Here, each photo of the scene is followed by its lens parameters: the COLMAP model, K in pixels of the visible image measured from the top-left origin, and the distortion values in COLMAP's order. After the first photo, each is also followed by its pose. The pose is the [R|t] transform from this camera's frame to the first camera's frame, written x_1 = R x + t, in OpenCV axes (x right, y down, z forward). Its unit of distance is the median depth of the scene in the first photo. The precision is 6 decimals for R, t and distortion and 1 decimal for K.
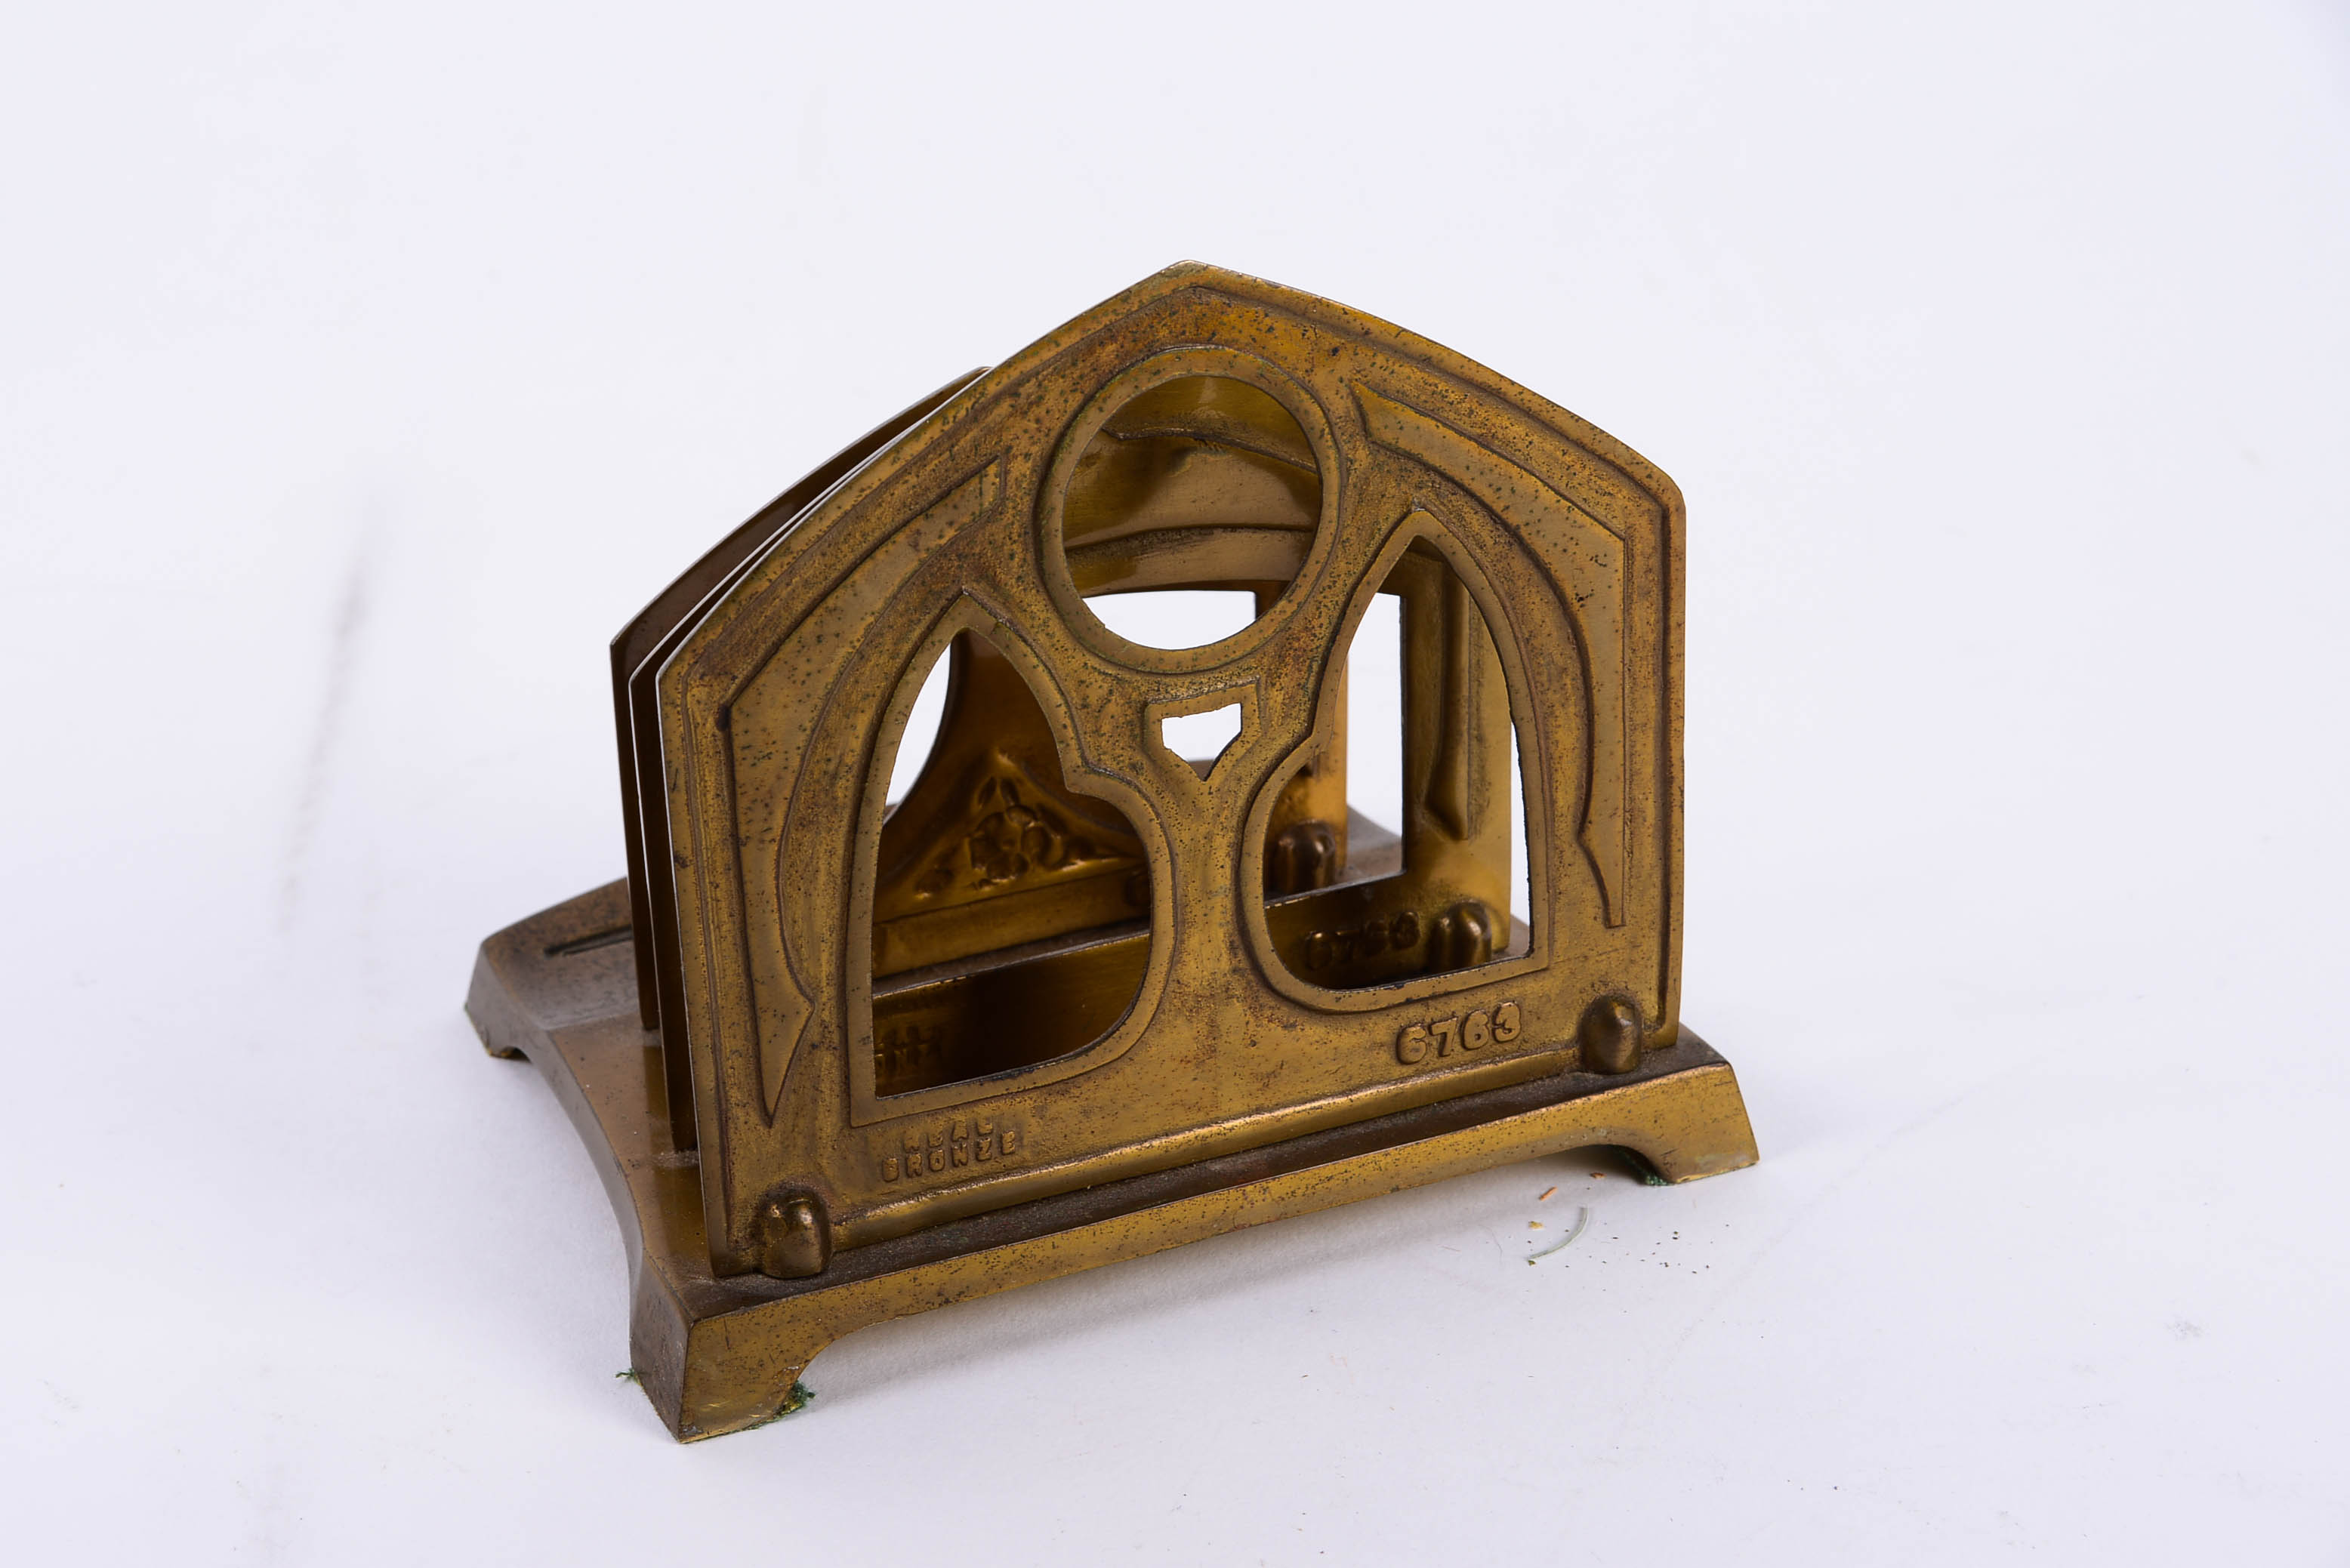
lens RADIAL K [[3644.9, 0, 1175.0], [0, 3644.9, 943.5], [0, 0, 1]] dist [0.007655, 0.039661]
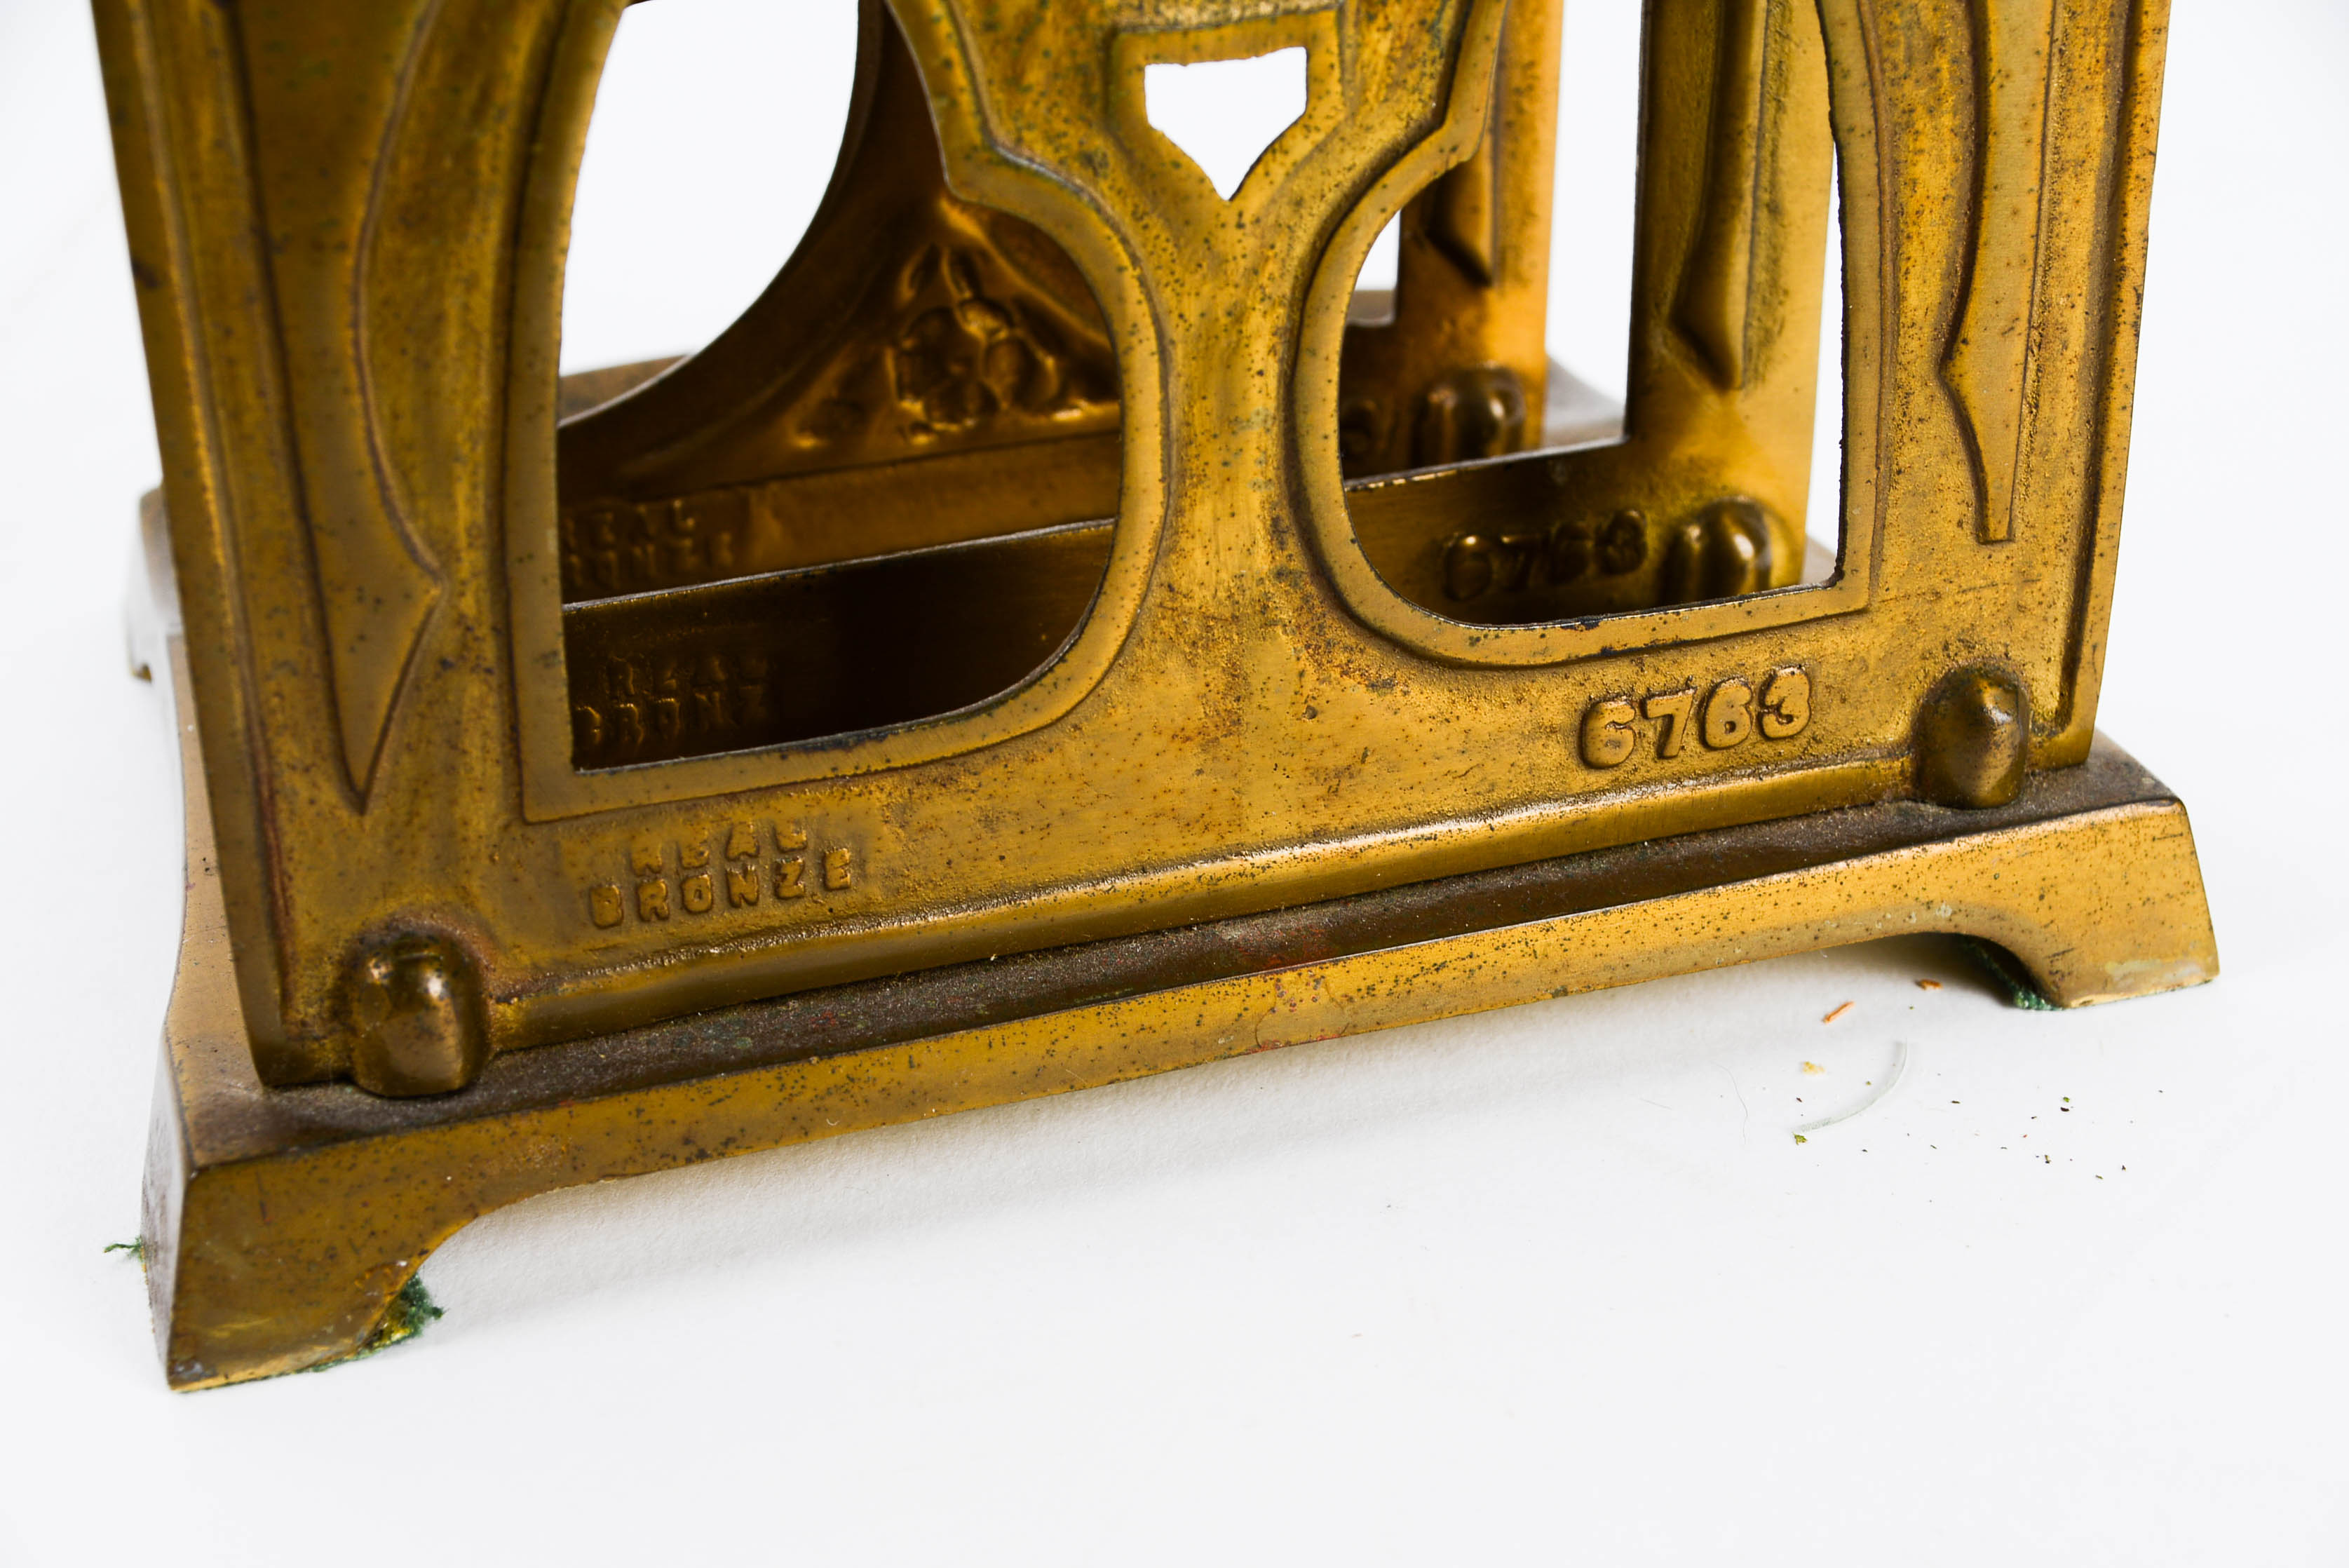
lens RADIAL K [[3644.0, 0, 1174.5], [0, 3644.0, 943.5], [0, 0, 1]] dist [0.007655, 0.039661]
pose [[0.995080, 0.060804, -0.078226, 0.045380], [-0.054489, 0.995267, 0.080470, 0.018878], [0.082748, -0.075811, 0.993683, 0.450612]]
